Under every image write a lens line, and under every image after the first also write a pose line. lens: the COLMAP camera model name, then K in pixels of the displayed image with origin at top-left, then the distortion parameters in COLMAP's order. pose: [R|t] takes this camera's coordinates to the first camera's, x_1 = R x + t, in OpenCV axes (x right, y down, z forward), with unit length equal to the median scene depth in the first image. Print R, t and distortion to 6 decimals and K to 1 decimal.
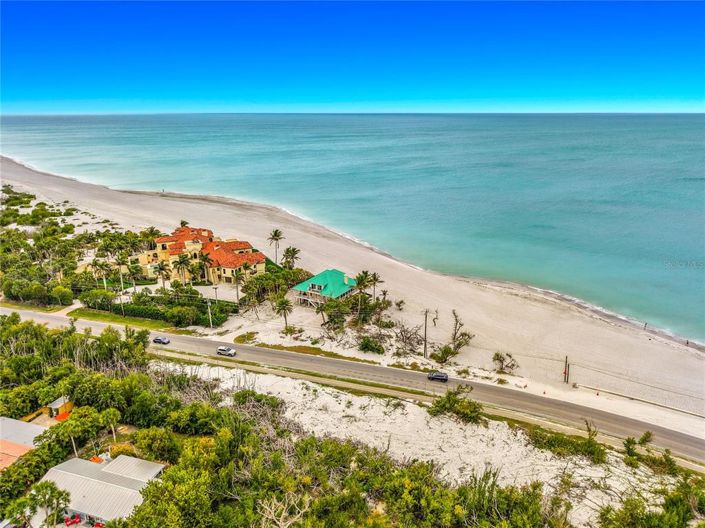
lens RADIAL K [[479.5, 0, 352.5], [0, 479.5, 264.0], [0, 0, 1]] dist [0.031422, -0.037593]
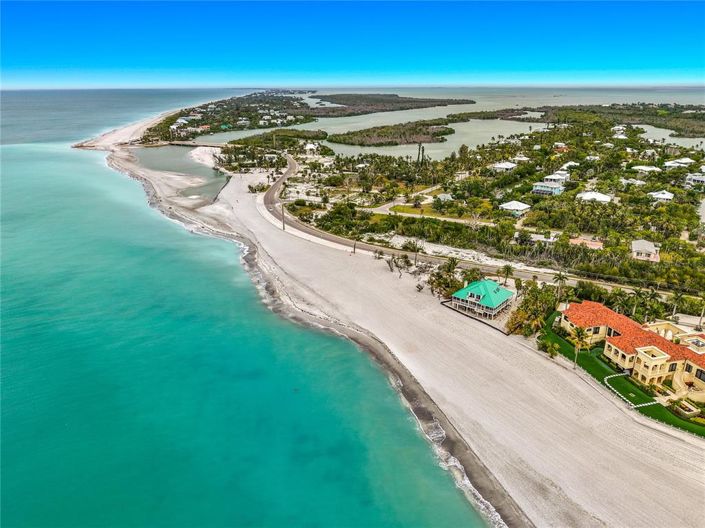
lens RADIAL K [[481.7, 0, 350.4], [0, 481.7, 250.6], [0, 0, 1]] dist [0.037607, -0.054287]
pose [[-0.983419, -0.054078, 0.173095, 0.083018], [0.058997, 0.807170, 0.587364, -0.942806], [-0.171481, 0.587837, -0.790596, 2.470468]]
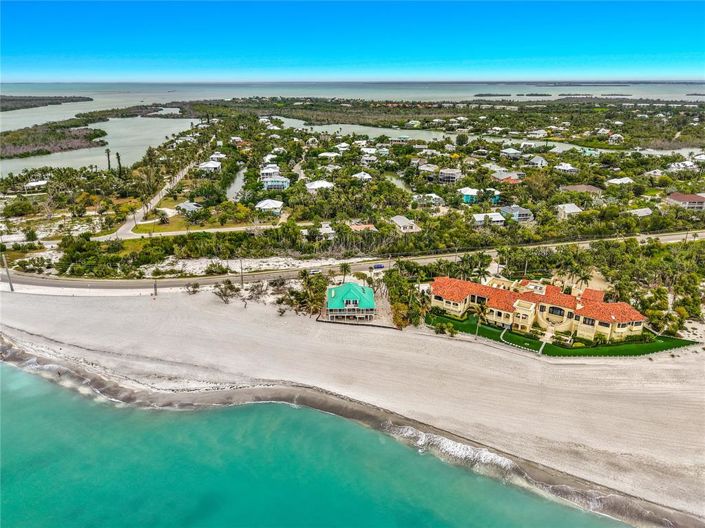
lens RADIAL K [[472.8, 0, 348.8], [0, 472.8, 262.8], [0, 0, 1]] dist [0.026897, -0.032081]
pose [[-0.848709, 0.189605, -0.493703, 0.614386], [-0.159230, 0.798594, 0.580425, -0.844252], [0.504320, 0.571224, -0.647584, 2.158792]]
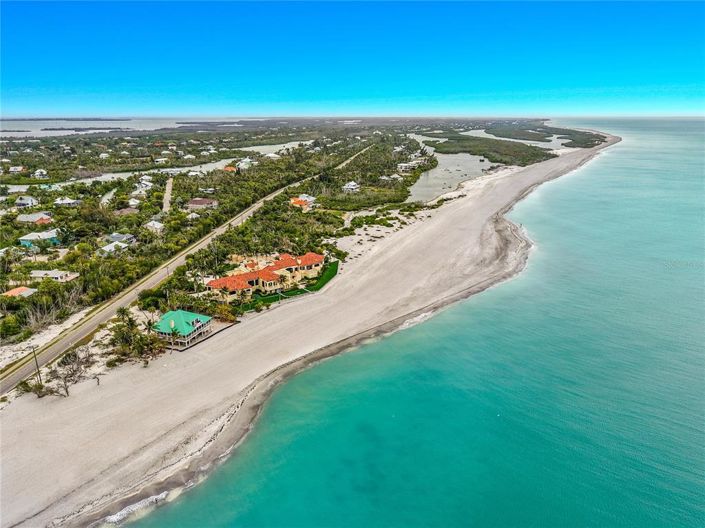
lens RADIAL K [[479.5, 0, 352.5], [0, 479.5, 264.0], [0, 0, 1]] dist [0.031422, -0.037593]
pose [[0.227300, 0.291982, -0.929022, 1.410801], [-0.292586, 0.930392, 0.220827, -0.608068], [0.928832, 0.221625, 0.296907, 1.318443]]
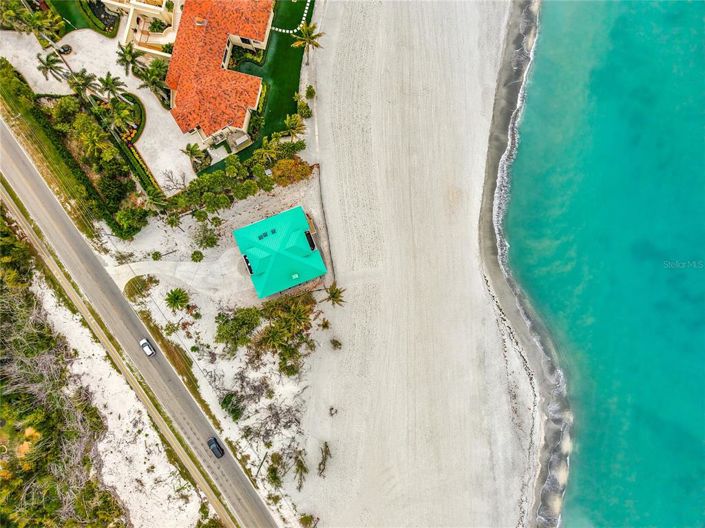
lens RADIAL K [[488.5, 0, 352.5], [0, 488.5, 264.0], [0, 0, 1]] dist [0.016077, -0.007037]
pose [[0.783409, 0.621391, 0.011967, 0.041993], [-0.198955, 0.232496, 0.952031, -0.840536], [0.588801, -0.748211, 0.305768, 1.089881]]
